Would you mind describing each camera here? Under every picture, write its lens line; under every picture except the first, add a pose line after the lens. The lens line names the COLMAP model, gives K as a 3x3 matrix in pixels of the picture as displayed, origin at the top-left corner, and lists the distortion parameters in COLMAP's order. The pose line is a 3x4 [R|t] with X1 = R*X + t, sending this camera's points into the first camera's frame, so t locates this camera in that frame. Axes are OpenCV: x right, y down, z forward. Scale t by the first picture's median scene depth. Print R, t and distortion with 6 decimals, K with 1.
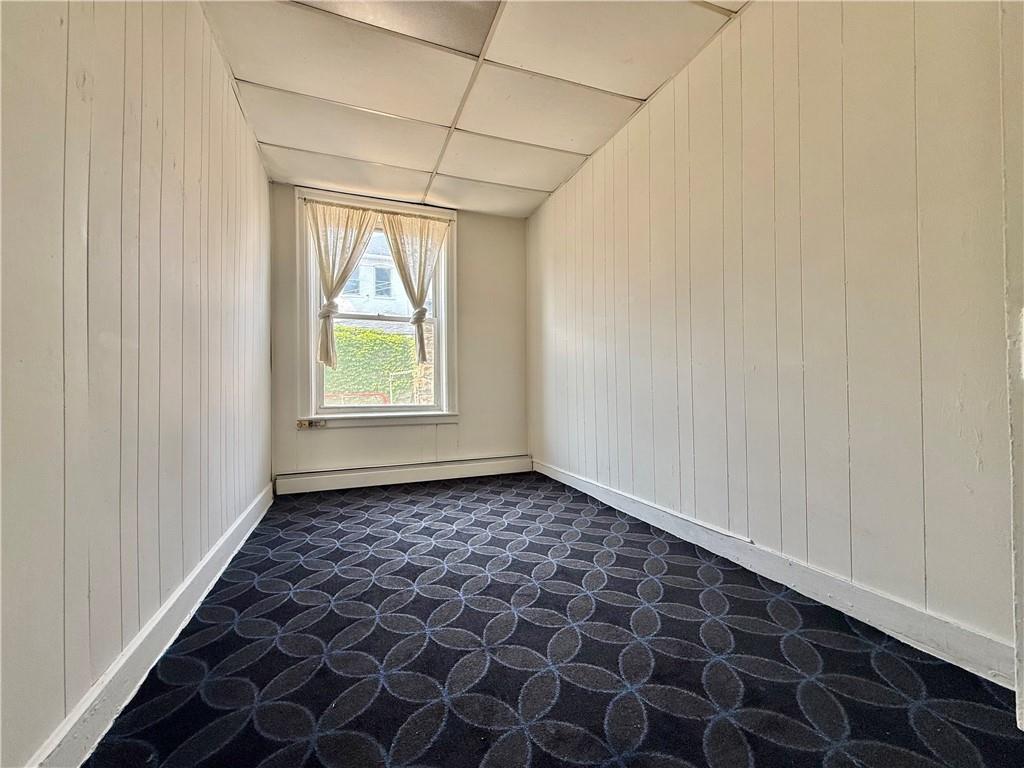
lens RADIAL K [[409.3, 0, 517.2], [0, 409.3, 382.7], [0, 0, 1]] dist [0.002423, 0.000324]
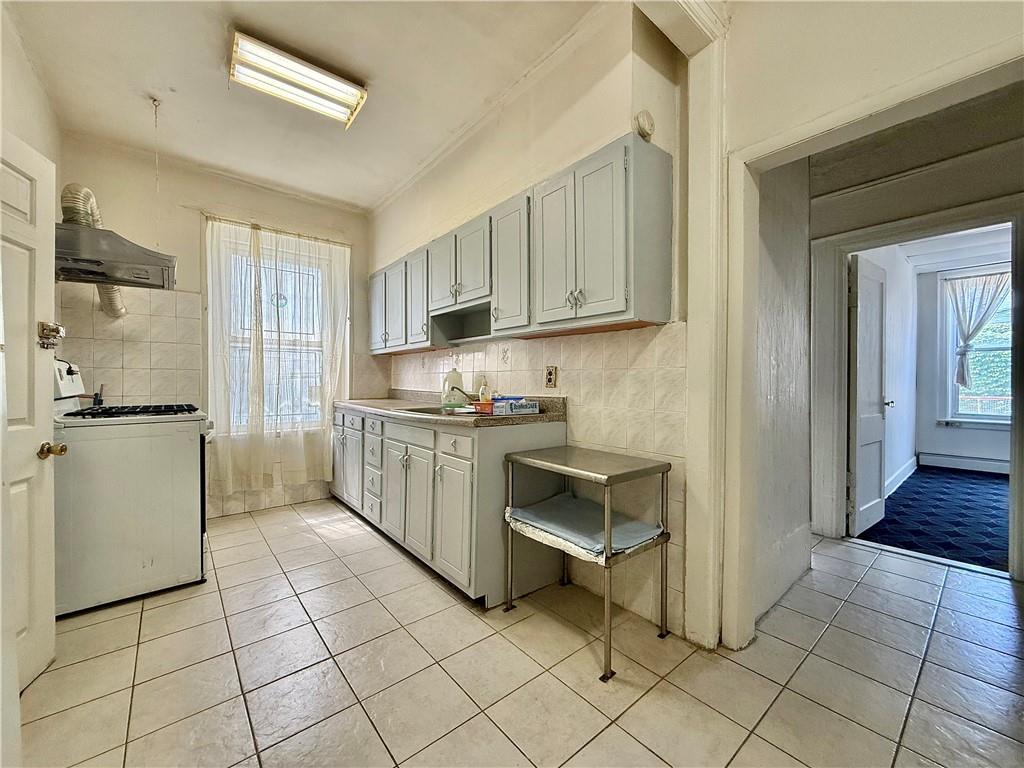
lens RADIAL K [[409.3, 0, 509.7], [0, 409.3, 385.5], [0, 0, 1]] dist [0.002423, 0.000324]
pose [[0.307711, 0.019342, -0.951283, 0.457104], [0.005154, 0.999745, 0.021994, -0.086542], [0.951466, -0.011671, 0.307533, -1.043042]]
